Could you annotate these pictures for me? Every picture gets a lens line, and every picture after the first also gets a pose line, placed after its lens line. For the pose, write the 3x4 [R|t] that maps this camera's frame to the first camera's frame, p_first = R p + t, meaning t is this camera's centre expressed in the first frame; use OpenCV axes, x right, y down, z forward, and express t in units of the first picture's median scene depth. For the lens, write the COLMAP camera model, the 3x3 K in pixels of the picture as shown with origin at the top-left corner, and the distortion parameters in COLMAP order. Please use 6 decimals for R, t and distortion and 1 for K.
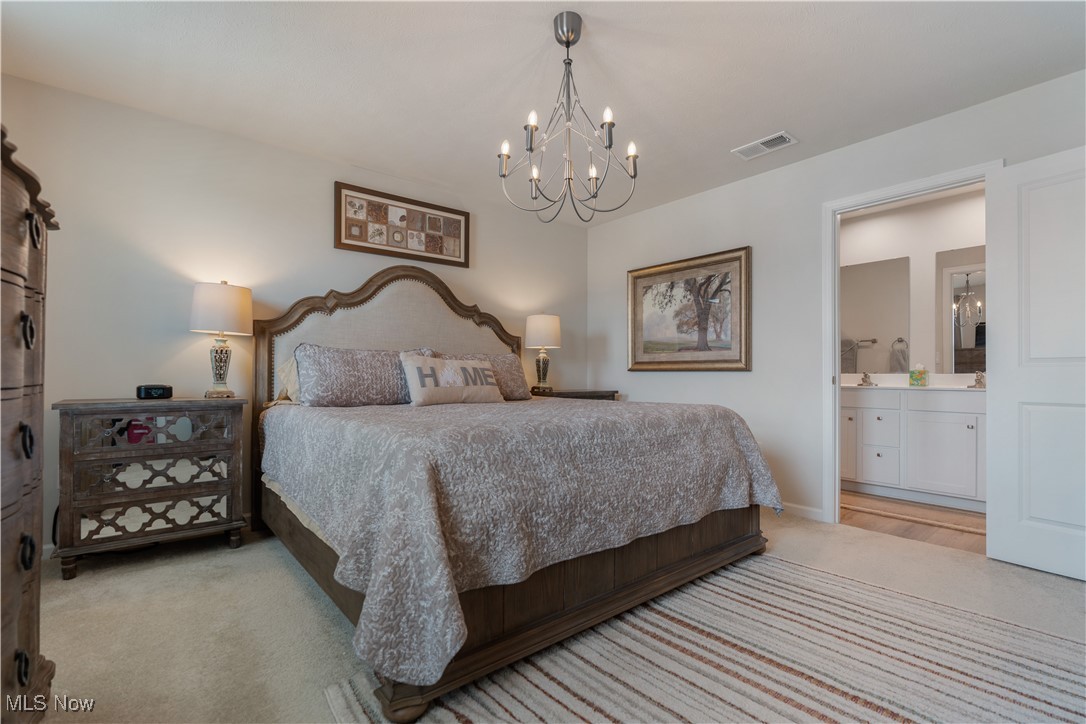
lens RADIAL K [[501.5, 0, 536.0], [0, 501.5, 362.3], [0, 0, 1]] dist [-0.009916, 0.003789]
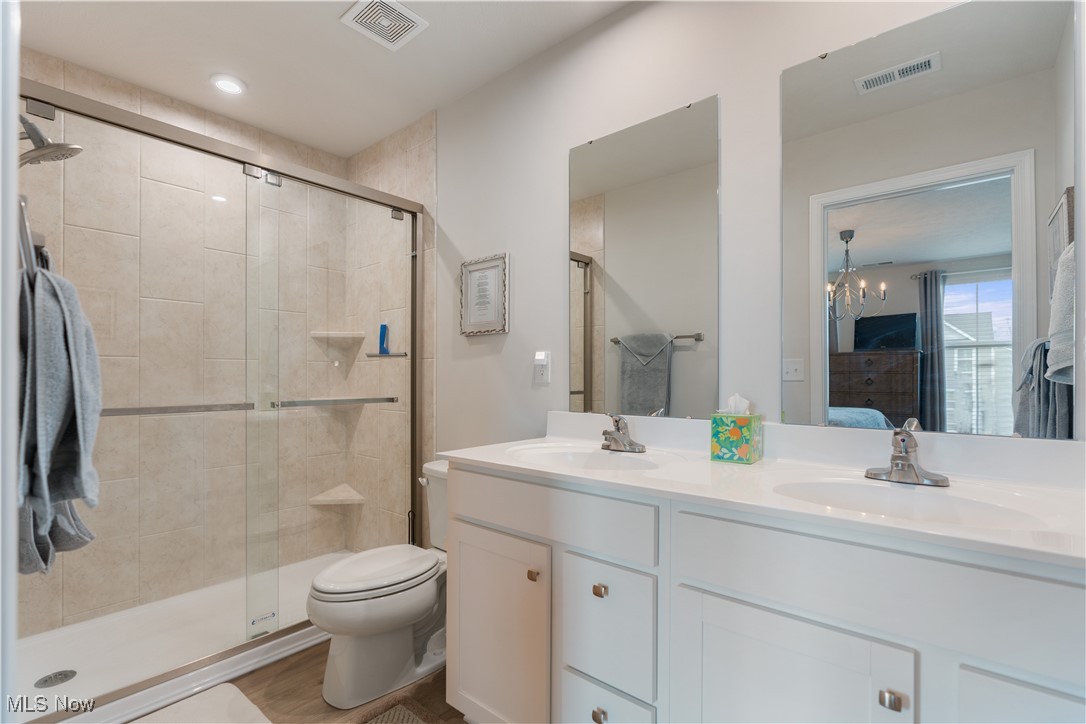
lens RADIAL K [[501.5, 0, 542.1], [0, 501.5, 368.7], [0, 0, 1]] dist [-0.009916, 0.003789]
pose [[0.984522, -0.004111, 0.175214, 0.570416], [0.003329, 0.999983, 0.004754, -0.016930], [-0.175230, -0.004097, 0.984519, 0.679364]]
